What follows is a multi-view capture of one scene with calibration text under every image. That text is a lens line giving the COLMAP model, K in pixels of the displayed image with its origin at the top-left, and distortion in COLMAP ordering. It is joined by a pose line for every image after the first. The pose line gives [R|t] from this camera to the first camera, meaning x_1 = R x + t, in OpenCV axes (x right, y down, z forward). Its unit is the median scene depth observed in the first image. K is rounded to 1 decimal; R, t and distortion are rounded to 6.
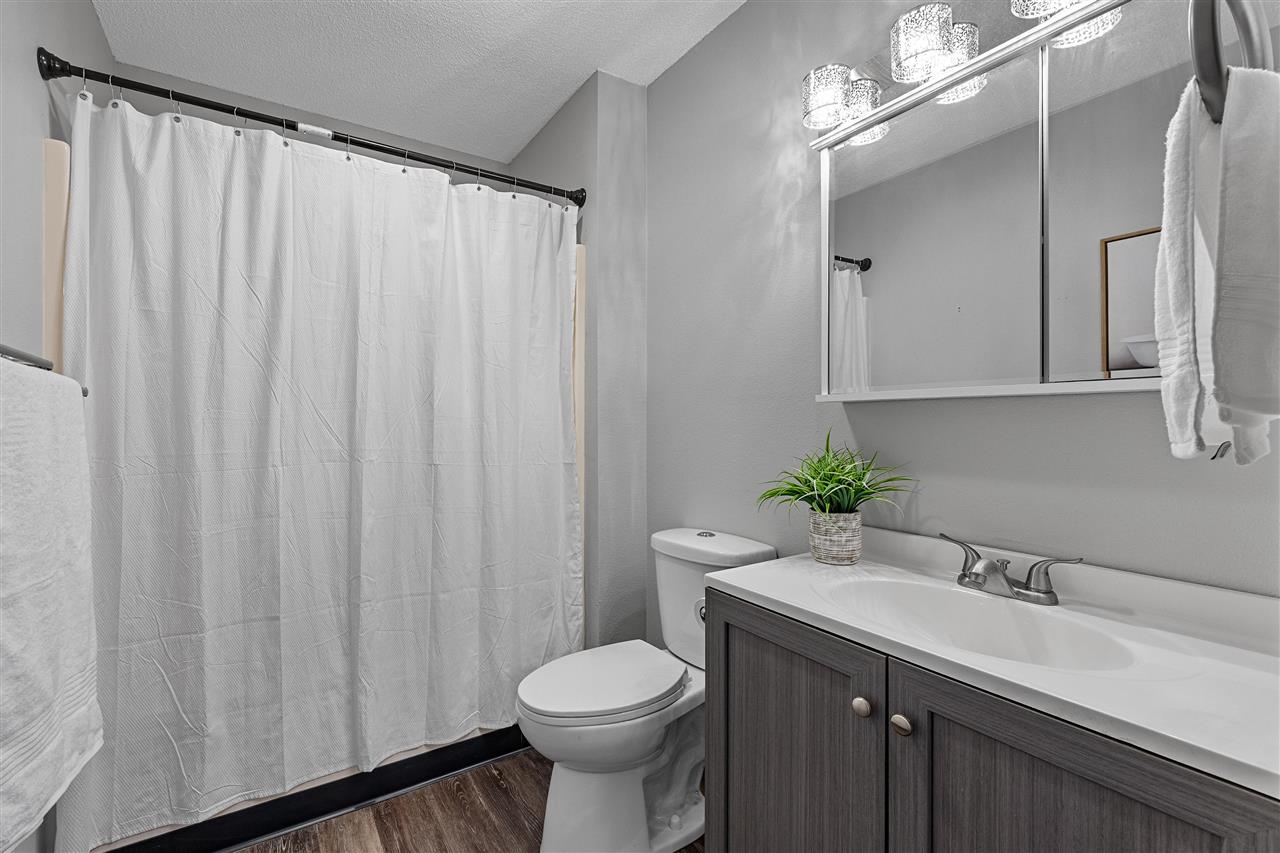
lens RADIAL K [[508.8, 0, 641.1], [0, 508.8, 422.5], [0, 0, 1]] dist [-0.008712, 0.000265]
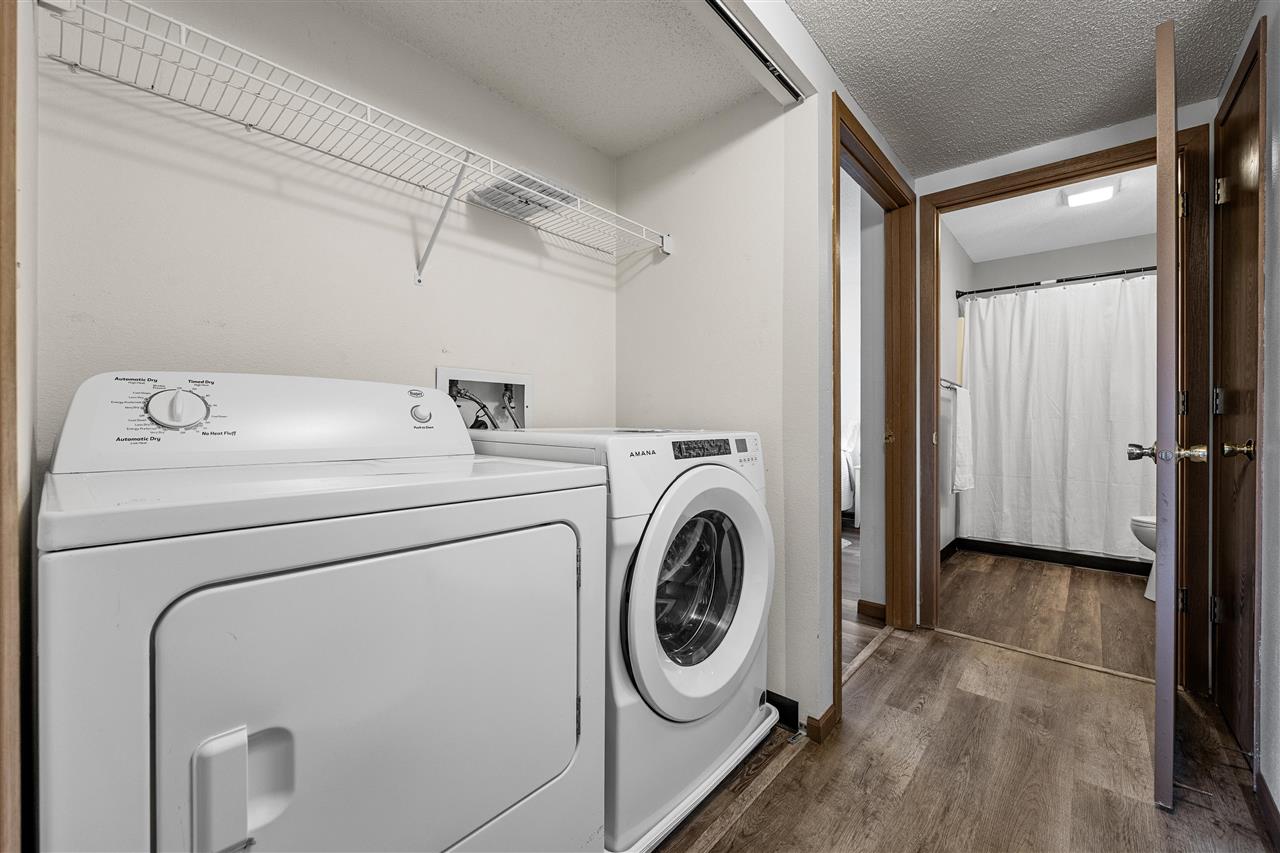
lens RADIAL K [[496.0, 0, 642.9], [0, 496.0, 422.2], [0, 0, 1]] dist [0.017737, 0.000163]
pose [[0.246841, 0.006923, -0.969031, 1.255353], [-0.003810, 0.999974, 0.006174, 0.092840], [0.969049, 0.002168, 0.246861, -1.529139]]
